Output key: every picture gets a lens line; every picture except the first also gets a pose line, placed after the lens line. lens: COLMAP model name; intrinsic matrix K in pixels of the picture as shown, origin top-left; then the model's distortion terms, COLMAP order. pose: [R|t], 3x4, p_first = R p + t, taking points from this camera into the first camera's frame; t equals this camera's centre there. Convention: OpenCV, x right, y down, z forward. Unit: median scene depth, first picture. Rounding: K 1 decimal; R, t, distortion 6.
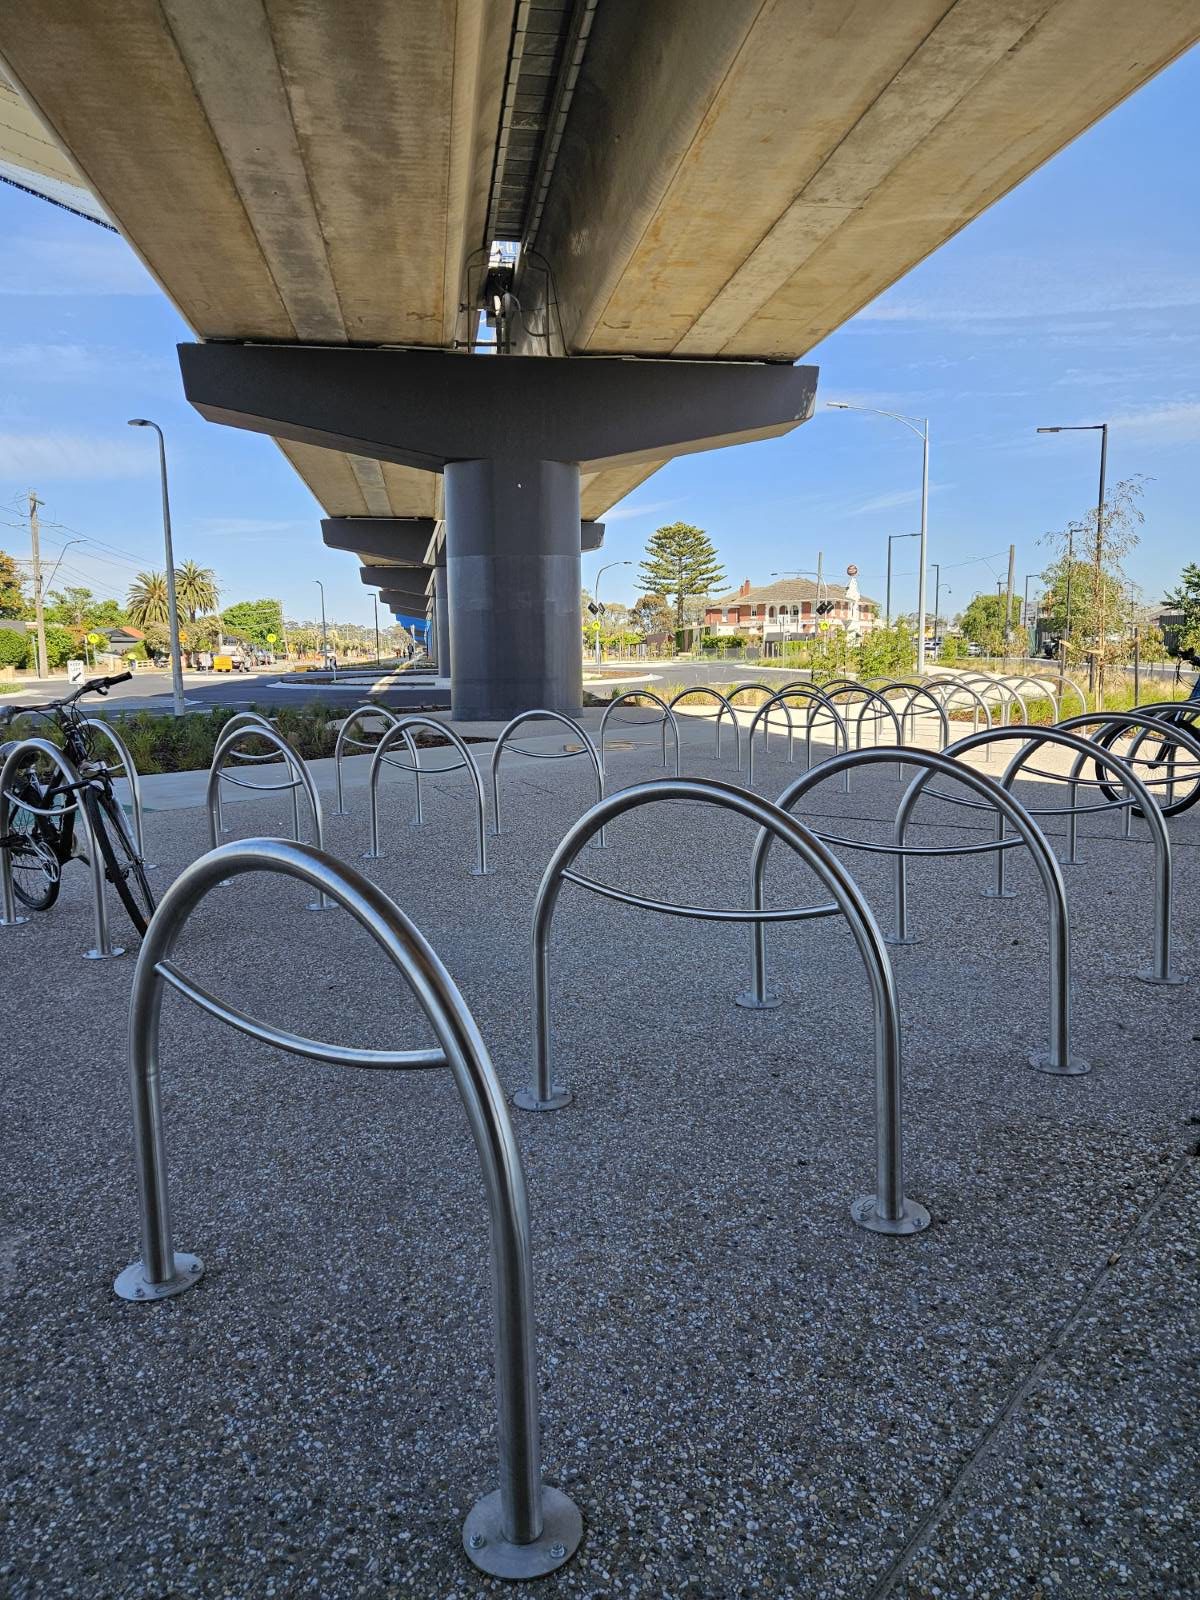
lens RADIAL K [[1093.8, 0, 611.1], [0, 1093.8, 774.5], [0, 0, 1]] dist [0.067479, -0.058616]
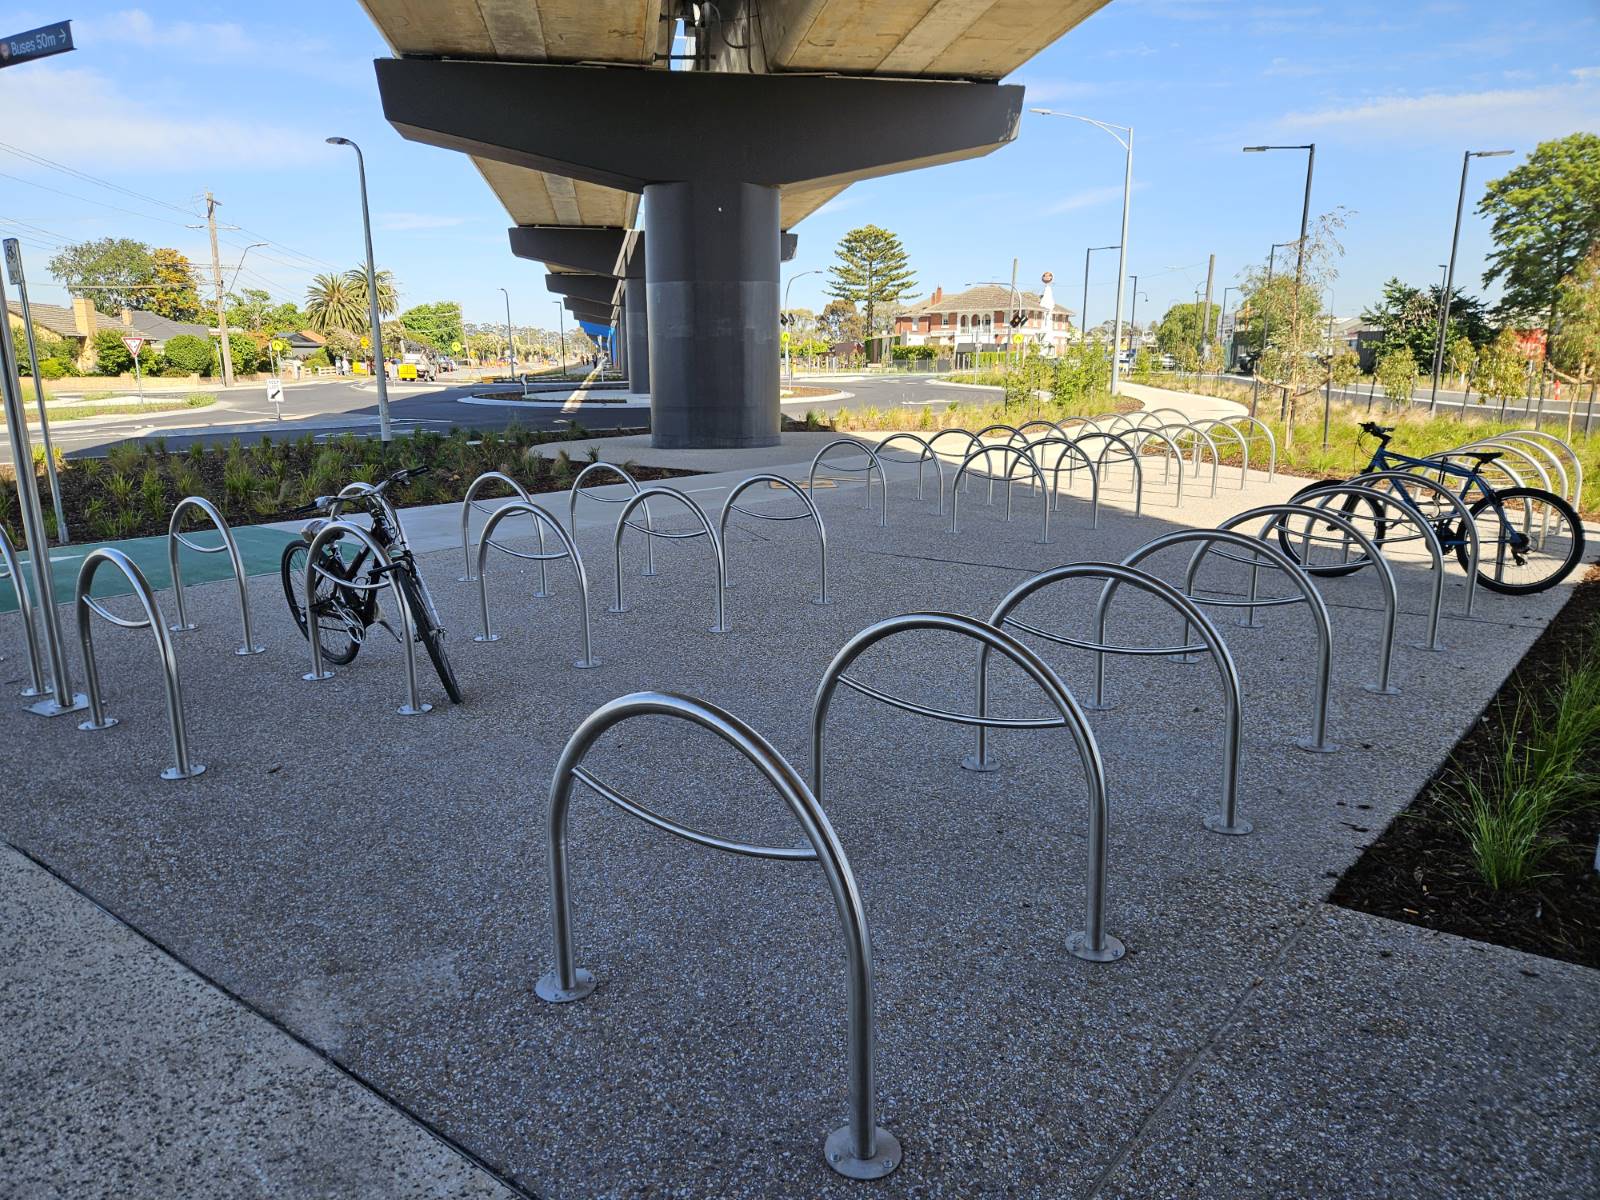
lens RADIAL K [[1093.8, 0, 800.0], [0, 1093.8, 600.0], [0, 0, 1]] dist [0.067479, -0.058616]
pose [[0.999937, 0.010654, 0.003444, -0.097101], [-0.010951, 0.994695, 0.102284, -0.130221], [-0.002336, -0.102315, 0.994749, -0.245241]]
